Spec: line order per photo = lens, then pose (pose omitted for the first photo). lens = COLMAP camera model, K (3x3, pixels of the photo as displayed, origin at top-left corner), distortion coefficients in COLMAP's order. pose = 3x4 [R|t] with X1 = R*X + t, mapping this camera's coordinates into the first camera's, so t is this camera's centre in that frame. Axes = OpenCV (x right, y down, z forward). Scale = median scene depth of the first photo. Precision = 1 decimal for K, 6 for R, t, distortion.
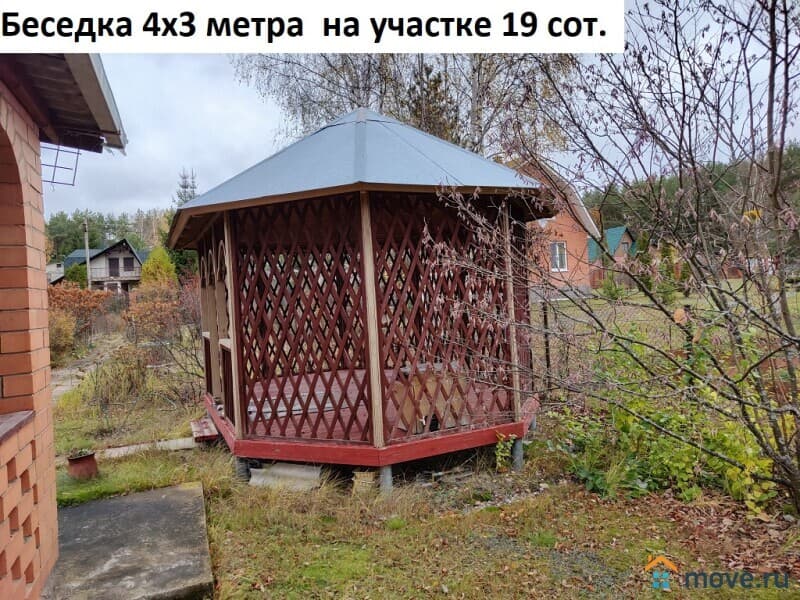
lens RADIAL K [[581.5, 0, 402.5], [0, 581.5, 296.2], [0, 0, 1]] dist [0.004829, 0.000940]
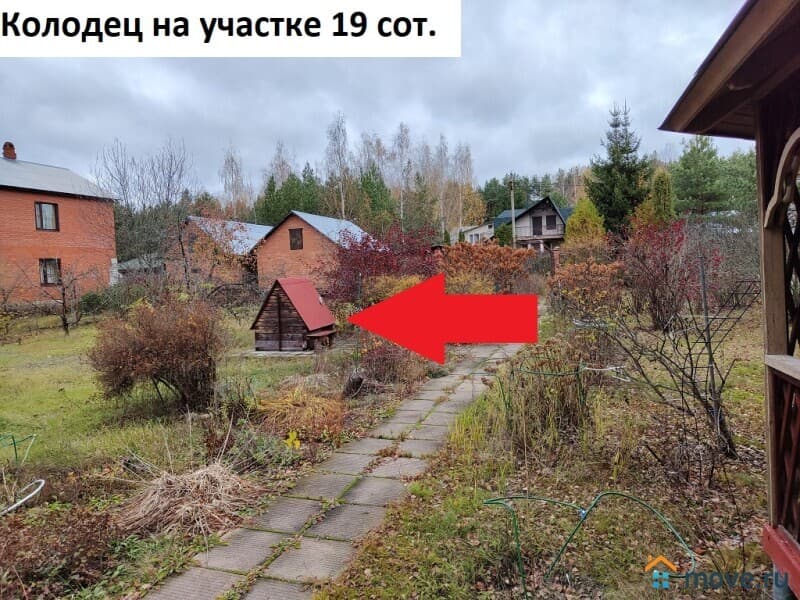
lens RADIAL K [[581.5, 0, 402.5], [0, 581.5, 296.2], [0, 0, 1]] dist [0.004829, 0.000940]
pose [[0.773737, 0.042461, -0.632082, -0.043734], [0.001944, 0.997587, 0.069394, 0.000263], [0.633504, -0.054922, 0.771788, 0.087429]]
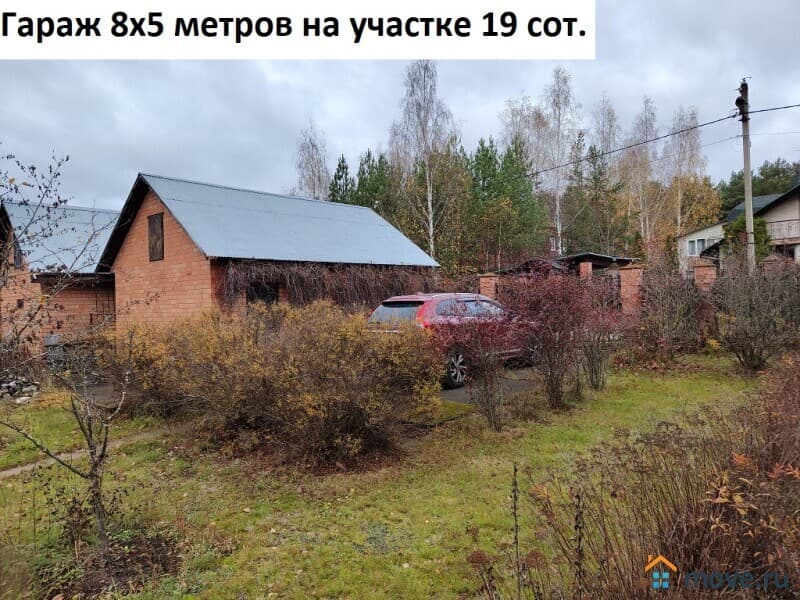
lens RADIAL K [[581.5, 0, 402.5], [0, 581.5, 296.2], [0, 0, 1]] dist [0.004829, 0.000940]
pose [[0.473953, 0.023472, -0.880237, -0.099760], [0.012534, 0.999364, 0.033397, 0.000884], [0.880461, -0.026862, 0.473357, 0.205507]]
